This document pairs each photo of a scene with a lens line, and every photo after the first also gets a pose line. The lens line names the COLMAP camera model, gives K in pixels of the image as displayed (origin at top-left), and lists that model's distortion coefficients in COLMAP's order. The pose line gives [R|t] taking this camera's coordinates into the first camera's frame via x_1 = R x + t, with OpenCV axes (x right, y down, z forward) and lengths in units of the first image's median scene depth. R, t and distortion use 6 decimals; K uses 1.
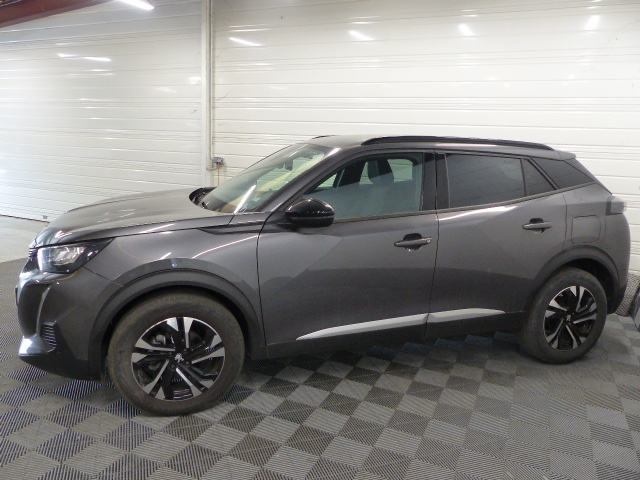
lens RADIAL K [[479.8, 0, 320.0], [0, 479.8, 240.0], [0, 0, 1]] dist [-0.007410, -0.000126]
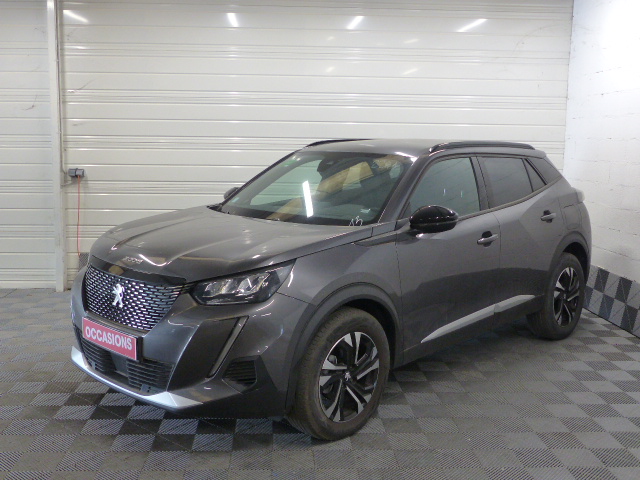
lens RADIAL K [[689.2, 0, 283.6], [0, 689.2, 241.2], [0, 0, 1]] dist [0.001280, 0.032587]
pose [[0.891464, -0.093825, 0.443271, -0.997789], [0.111598, 0.993653, -0.014113, -0.023103], [-0.439133, 0.062049, 0.896277, -0.224358]]
